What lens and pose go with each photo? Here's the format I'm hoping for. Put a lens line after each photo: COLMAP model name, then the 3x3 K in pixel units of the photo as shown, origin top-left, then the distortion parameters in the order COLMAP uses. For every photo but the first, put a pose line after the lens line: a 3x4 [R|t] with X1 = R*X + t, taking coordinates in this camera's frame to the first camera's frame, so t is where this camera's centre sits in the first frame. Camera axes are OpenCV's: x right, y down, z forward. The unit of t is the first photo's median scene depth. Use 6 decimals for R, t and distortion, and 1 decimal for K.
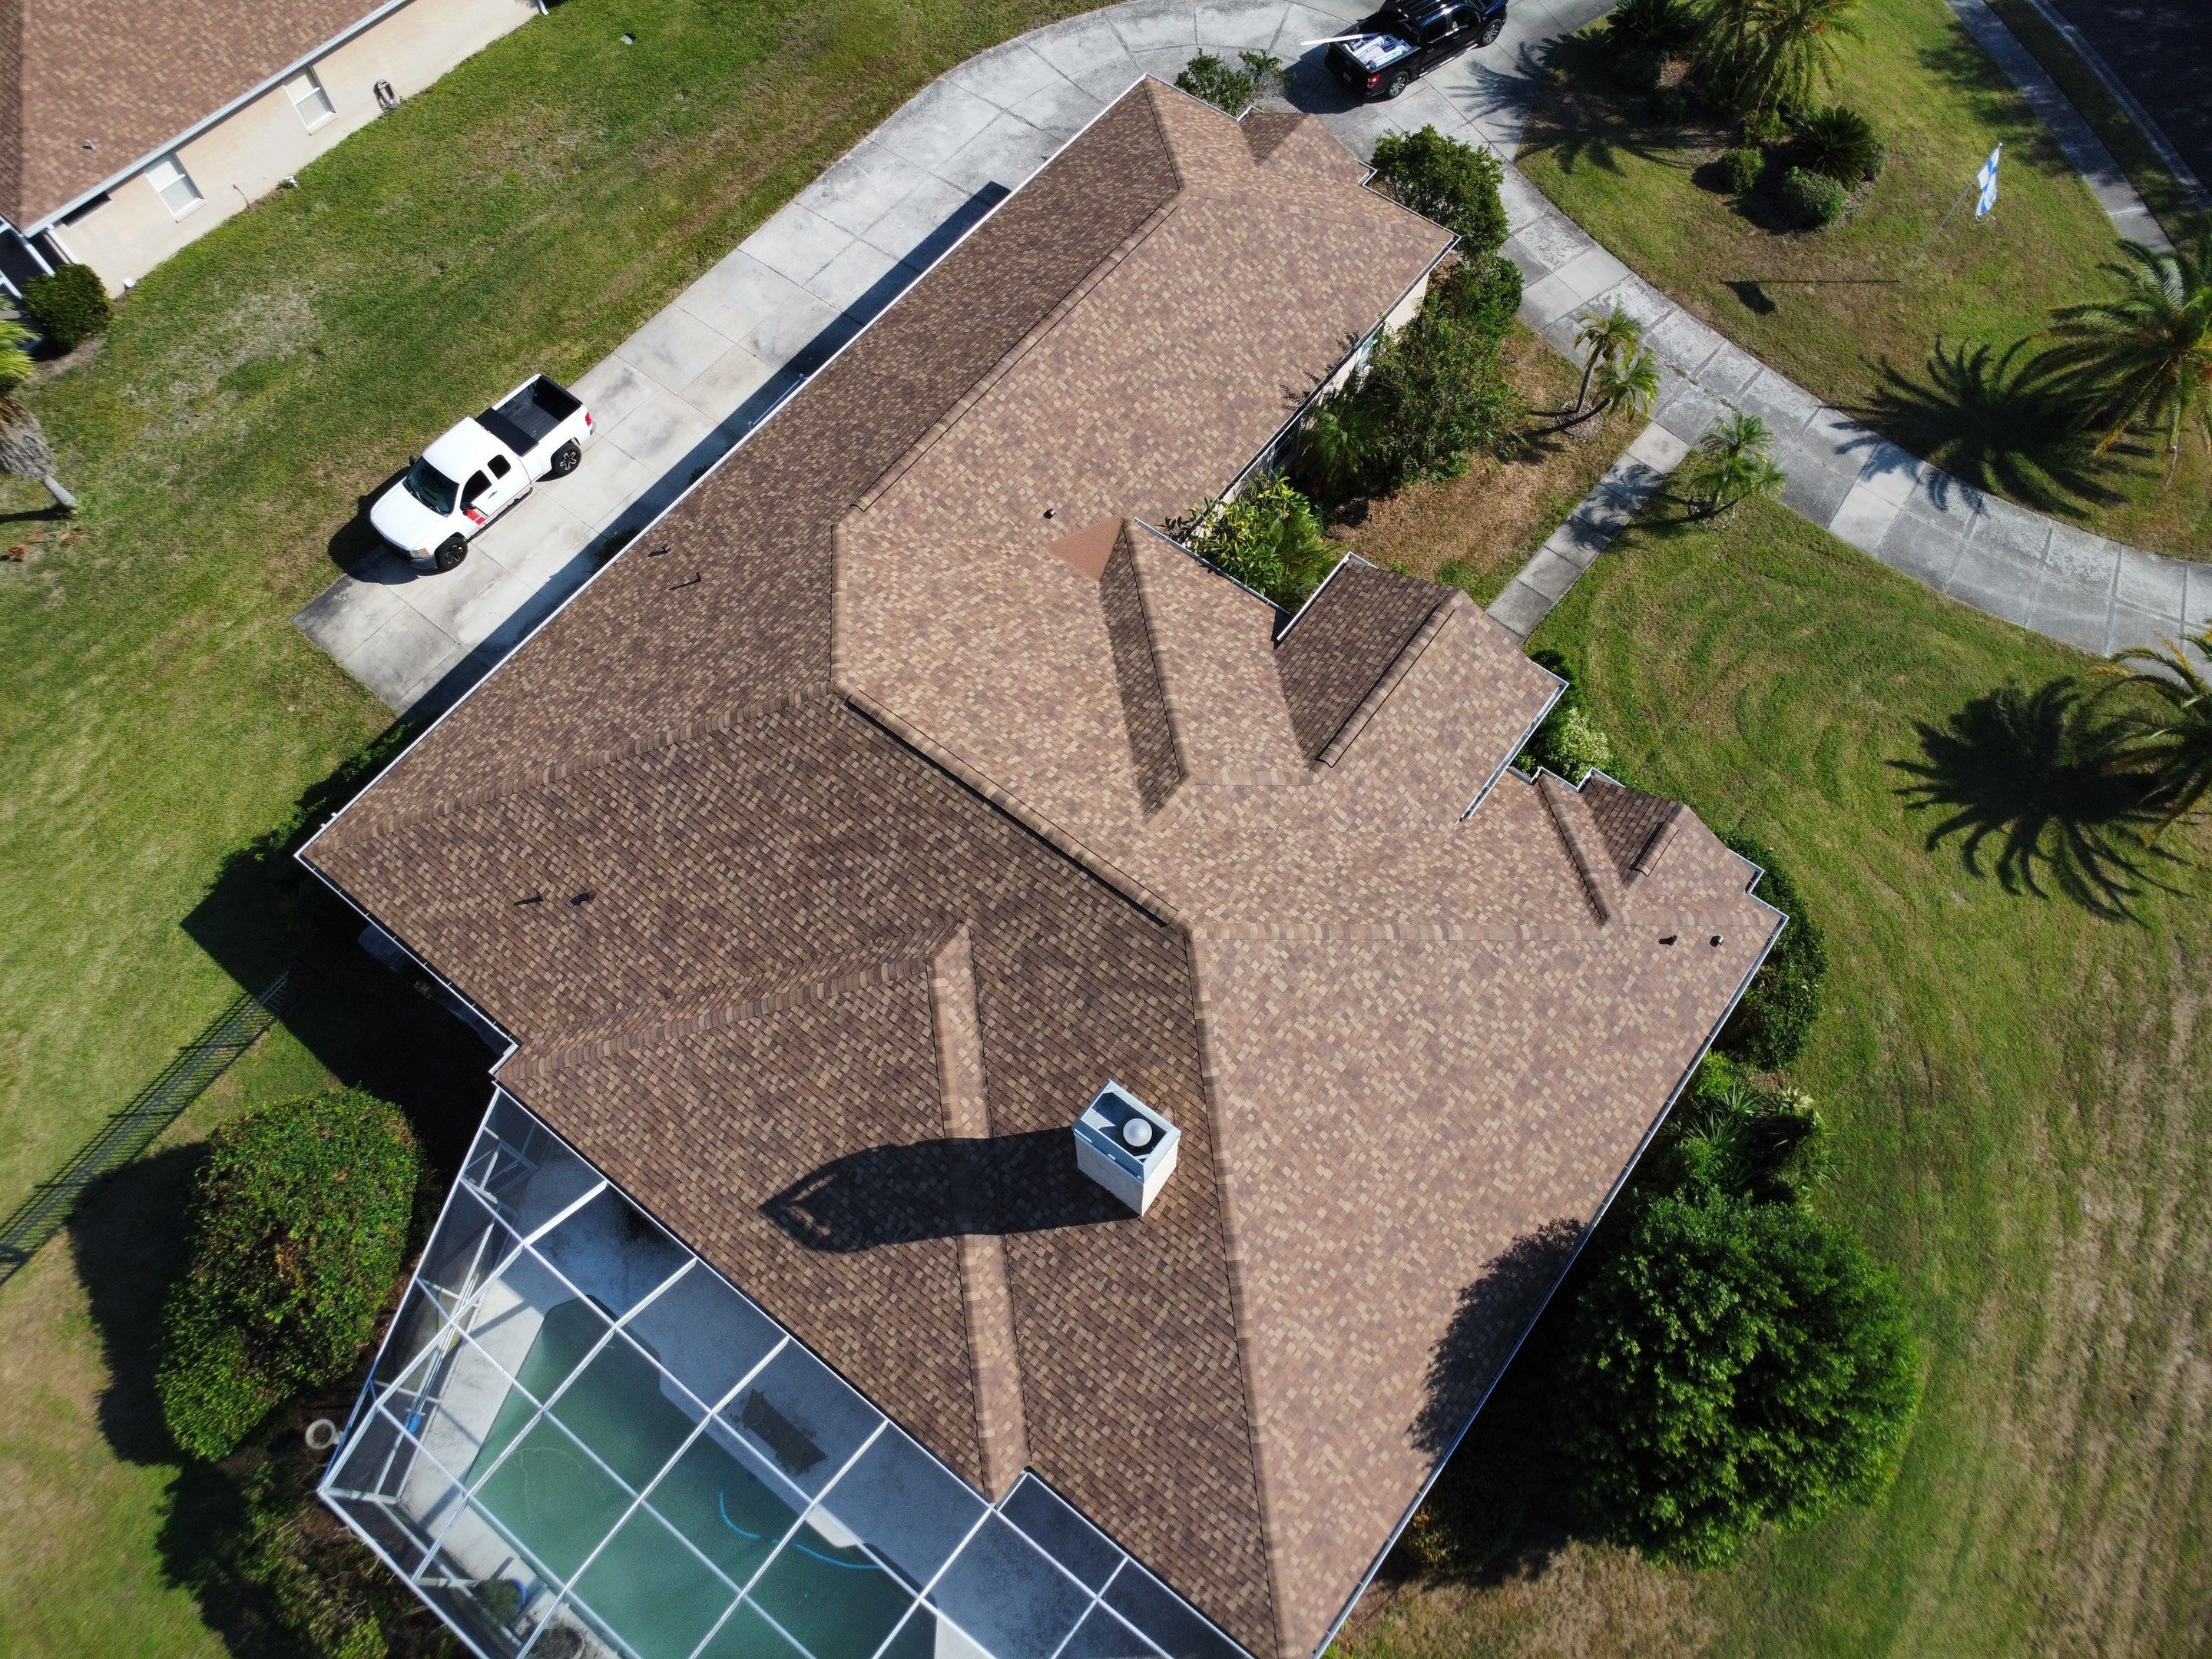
lens RADIAL K [[1602.6, 0, 1108.9], [0, 1602.6, 819.7], [0, 0, 1]] dist [-0.013244, -0.031523]
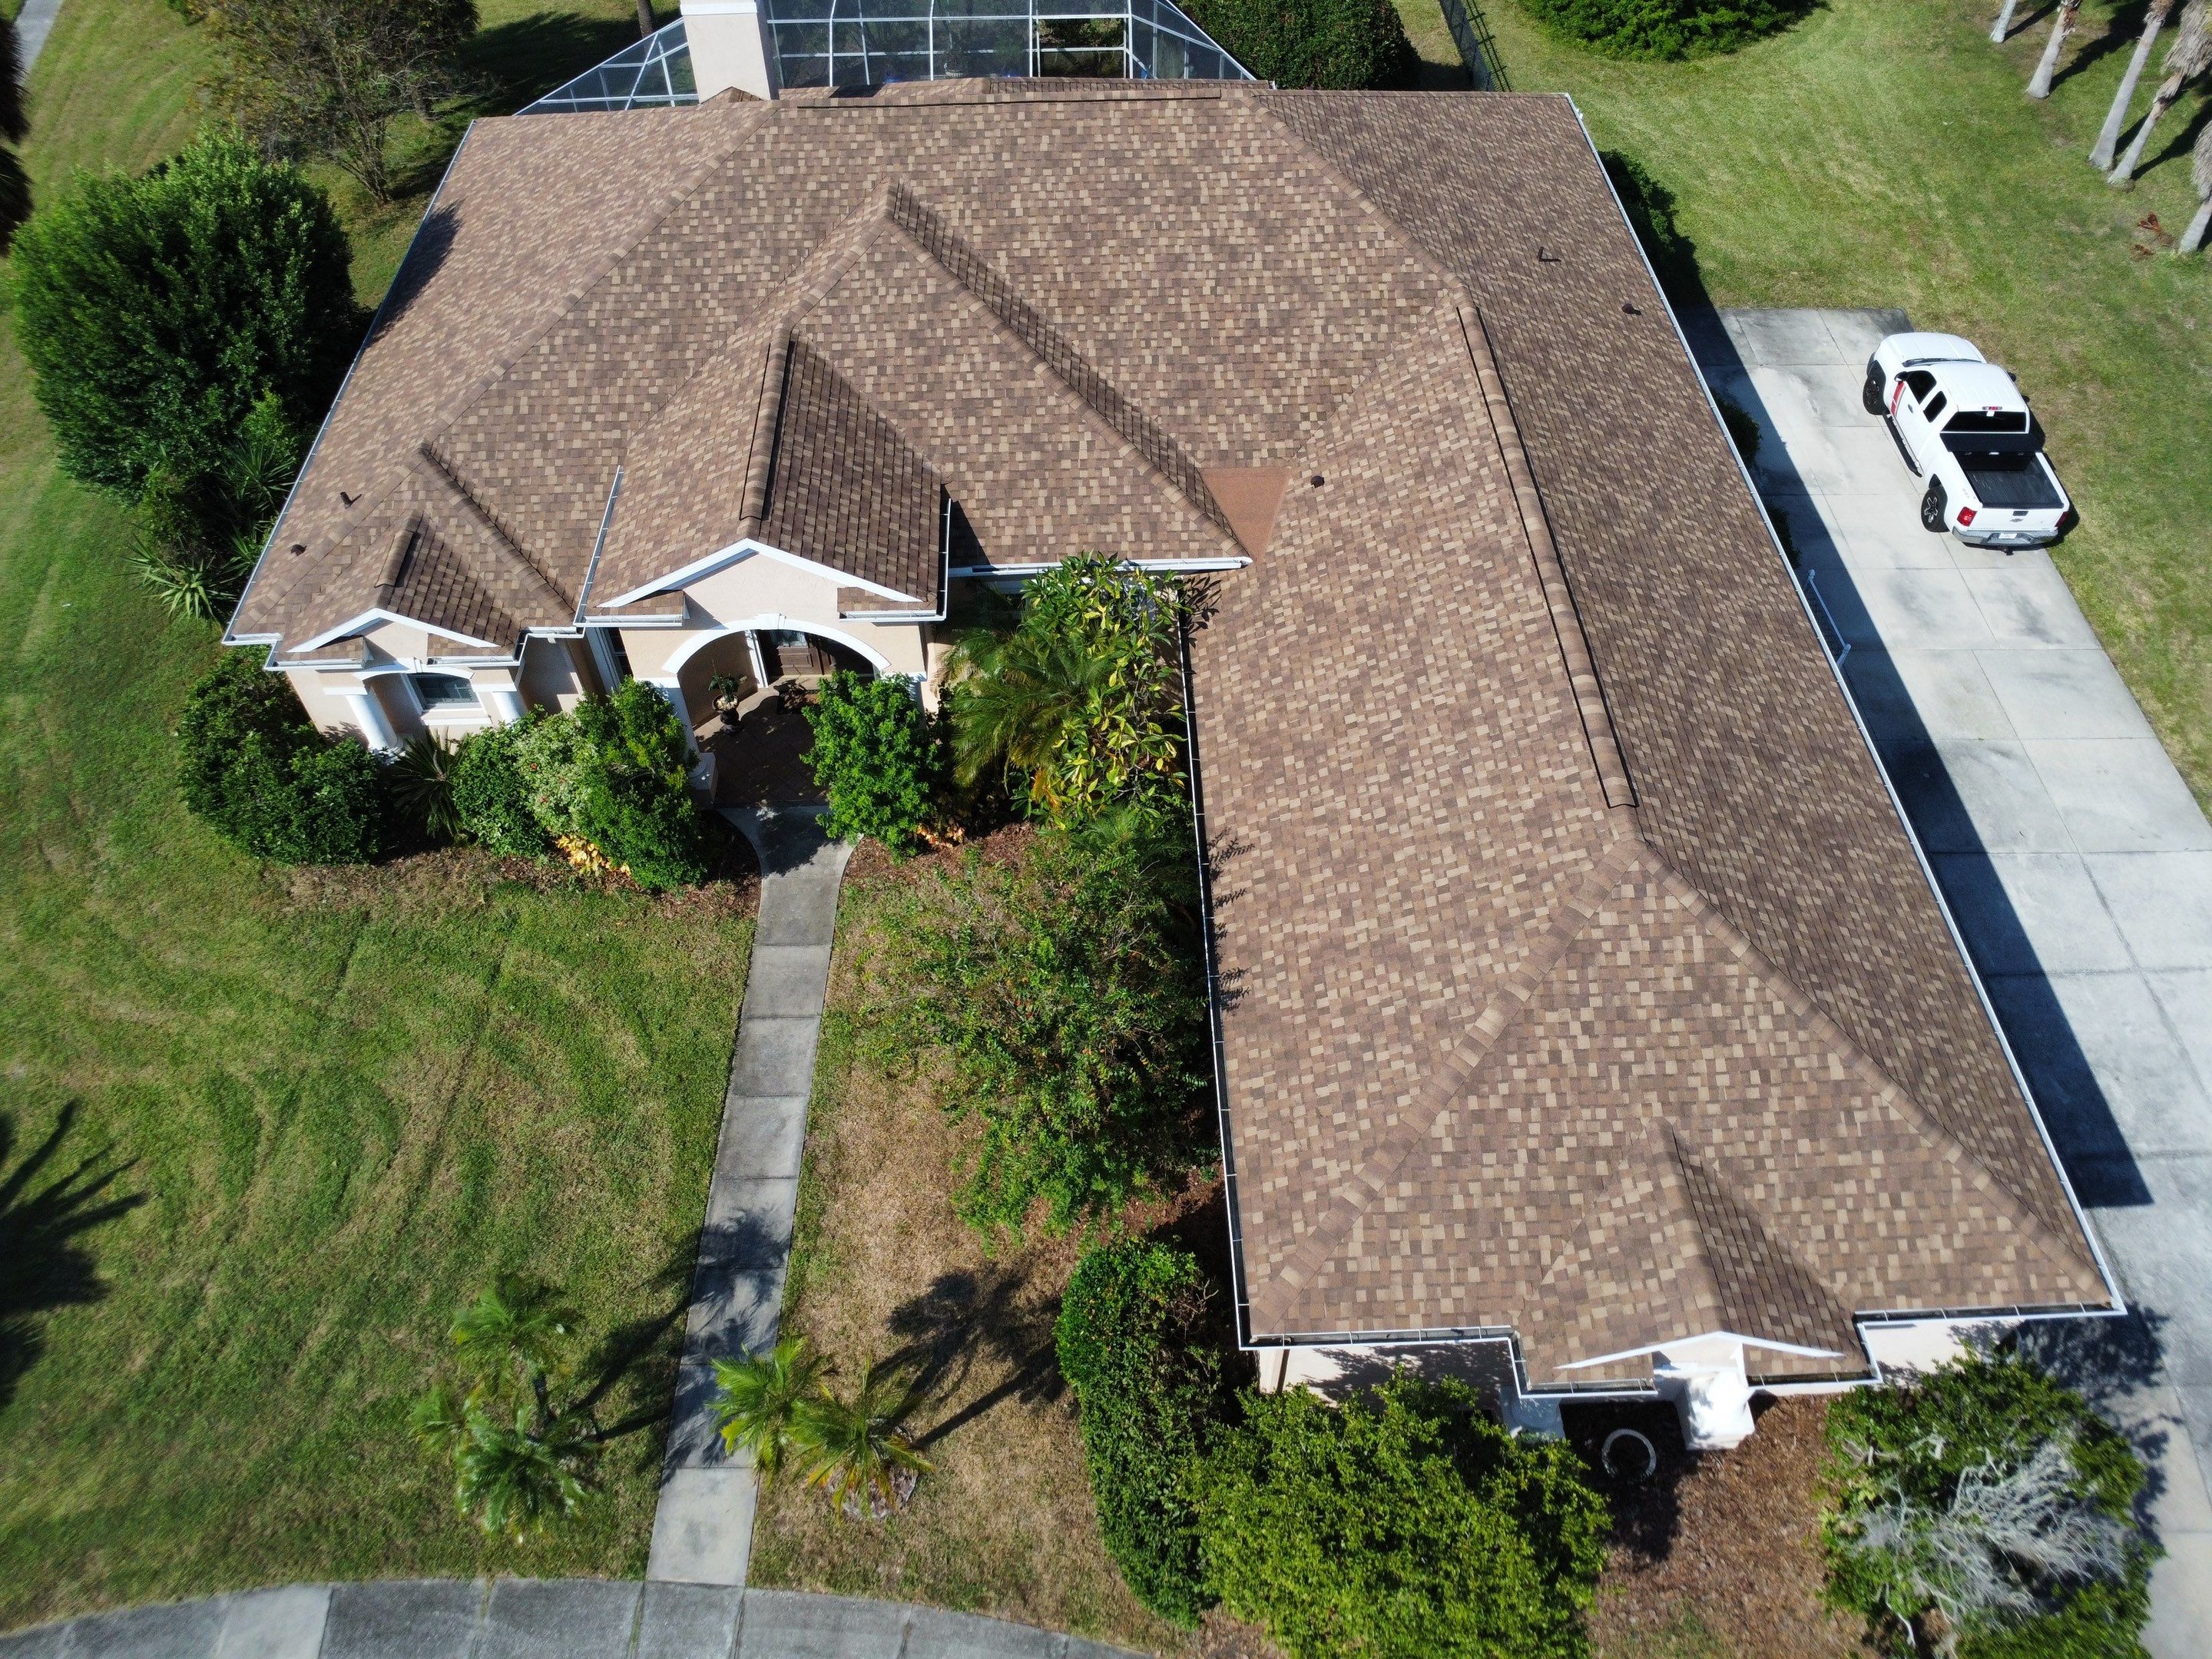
lens RADIAL K [[1598.8, 0, 1108.8], [0, 1598.8, 821.5], [0, 0, 1]] dist [-0.013415, -0.030982]
pose [[-0.774119, 0.493904, -0.395978, 0.448523], [-0.560753, -0.244735, 0.790987, -0.839441], [0.293762, 0.834364, 0.466412, 0.853465]]
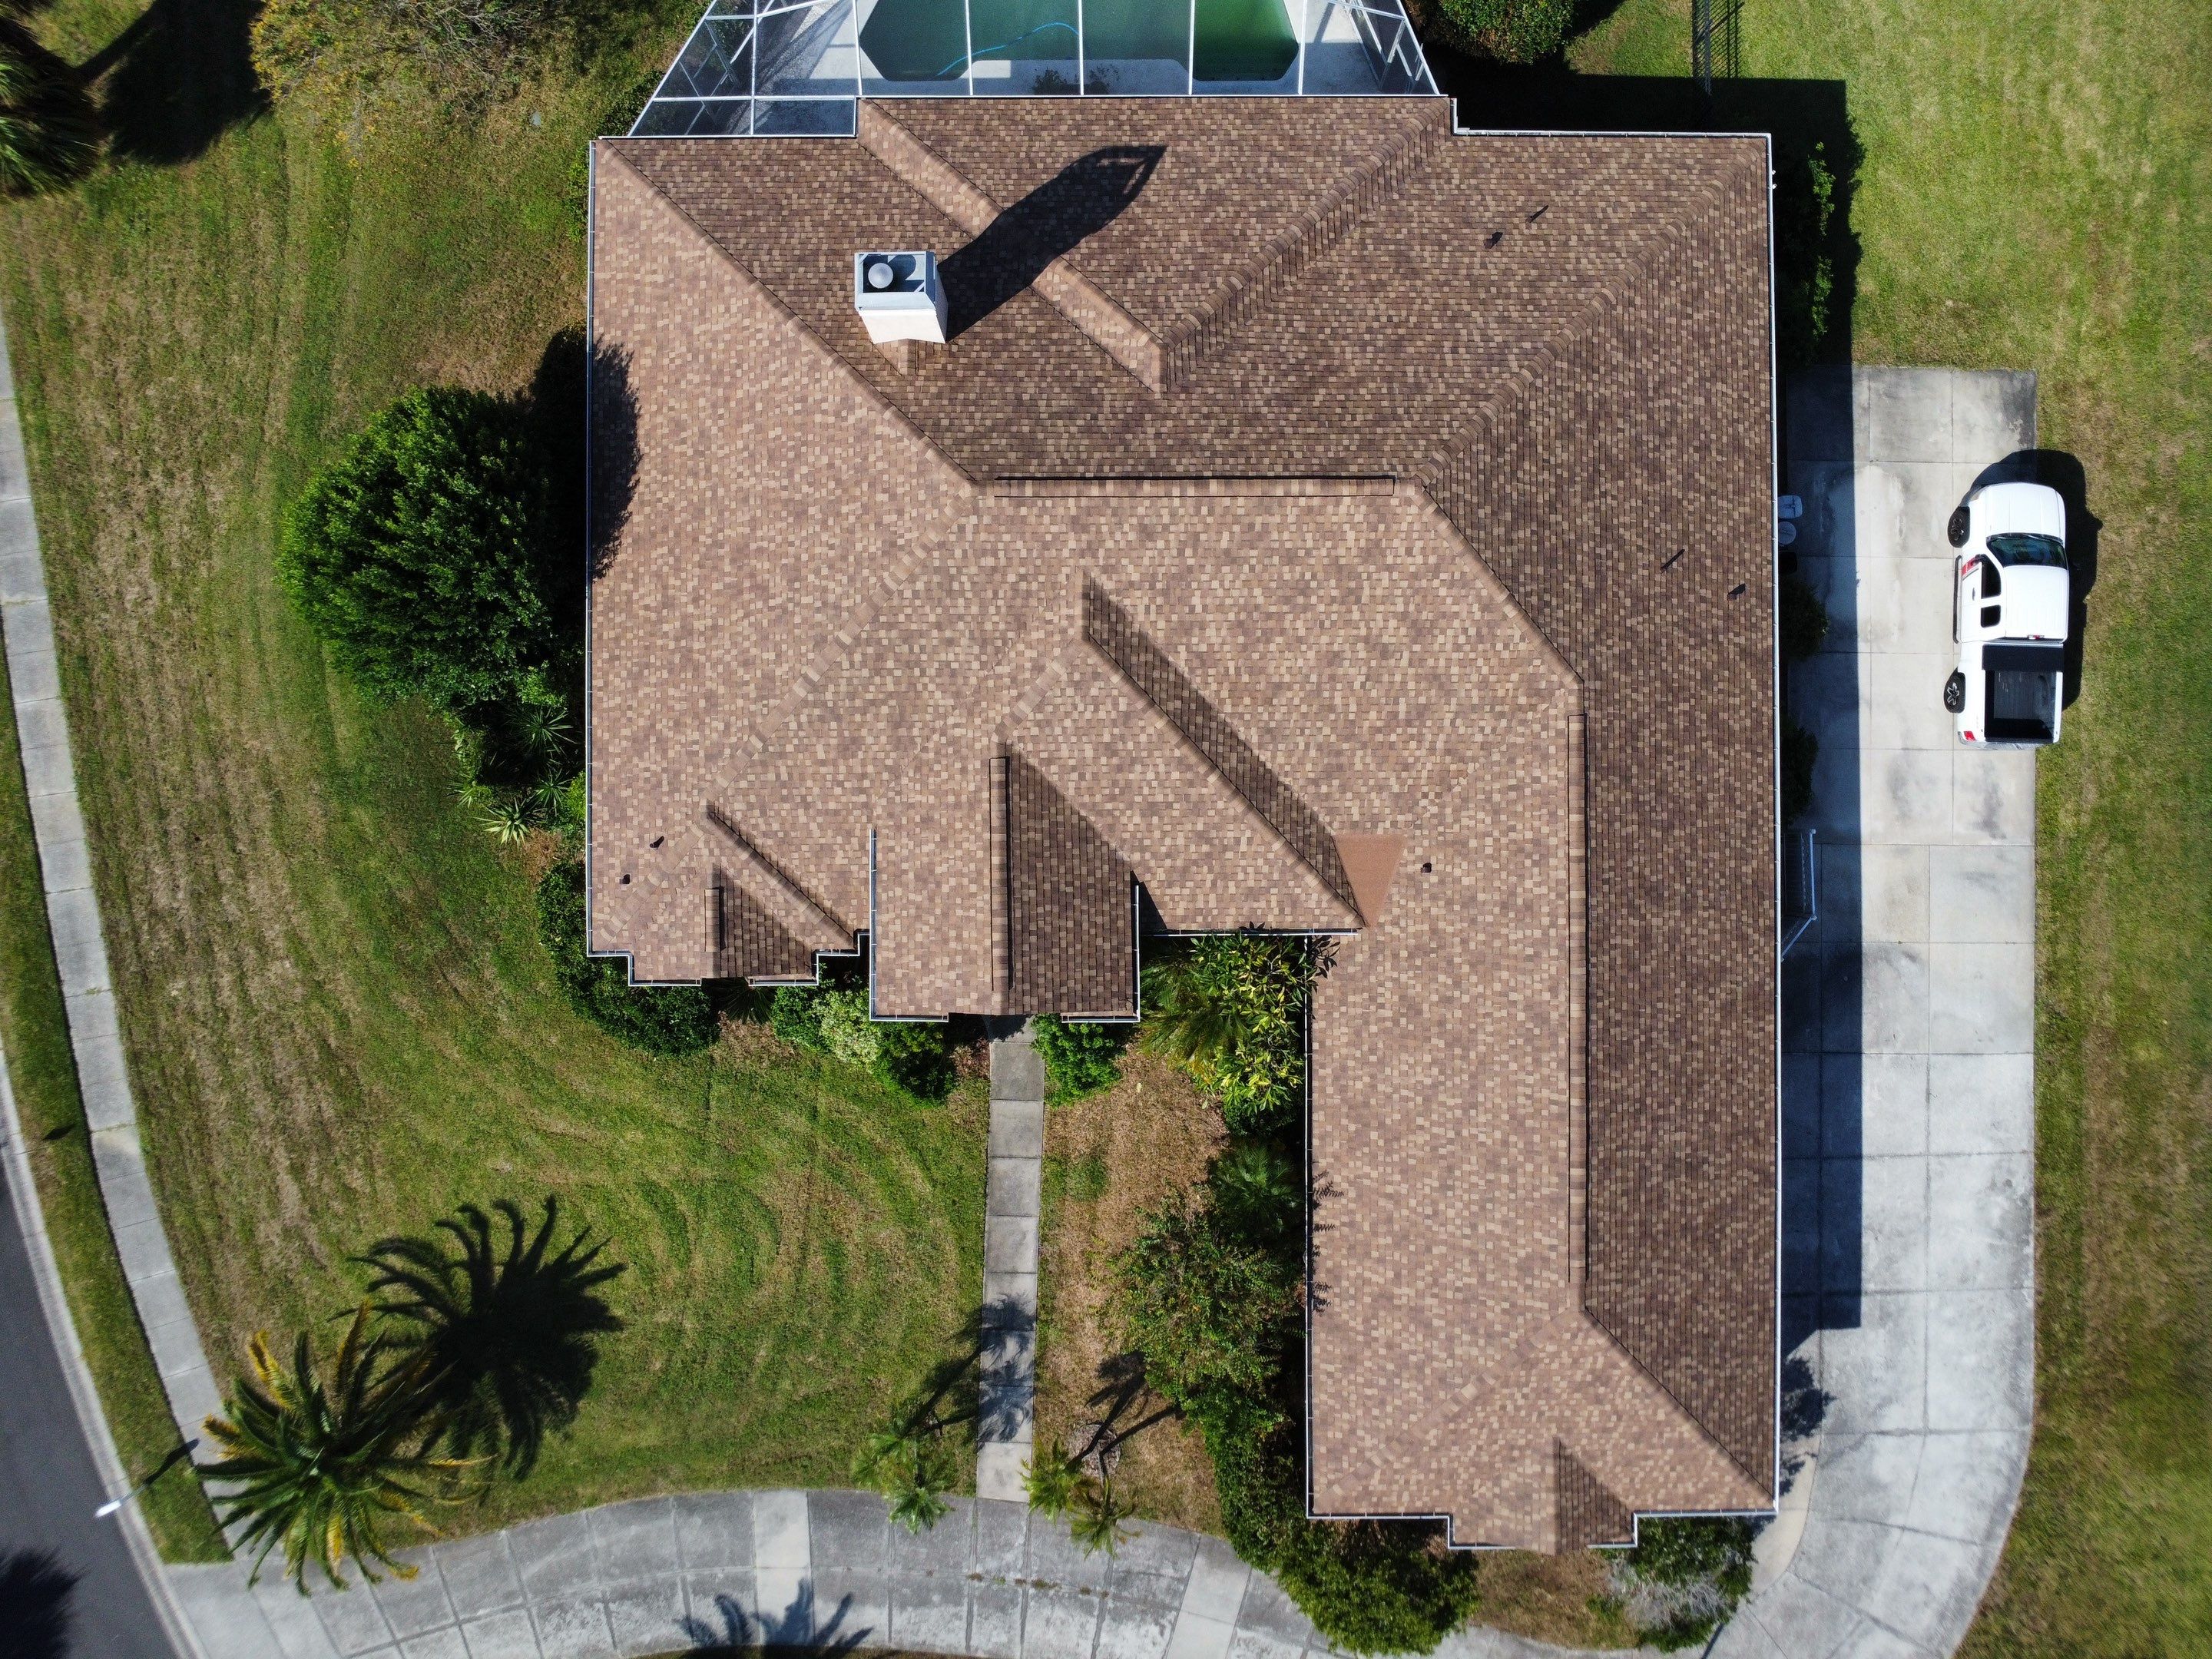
lens RADIAL K [[1602.6, 0, 1108.9], [0, 1602.6, 819.7], [0, 0, 1]] dist [-0.013244, -0.031523]
pose [[-0.790816, 0.612033, 0.005029, 0.096201], [-0.545481, -0.708501, 0.447747, -0.542654], [0.277599, 0.351342, 0.894146, 0.126607]]
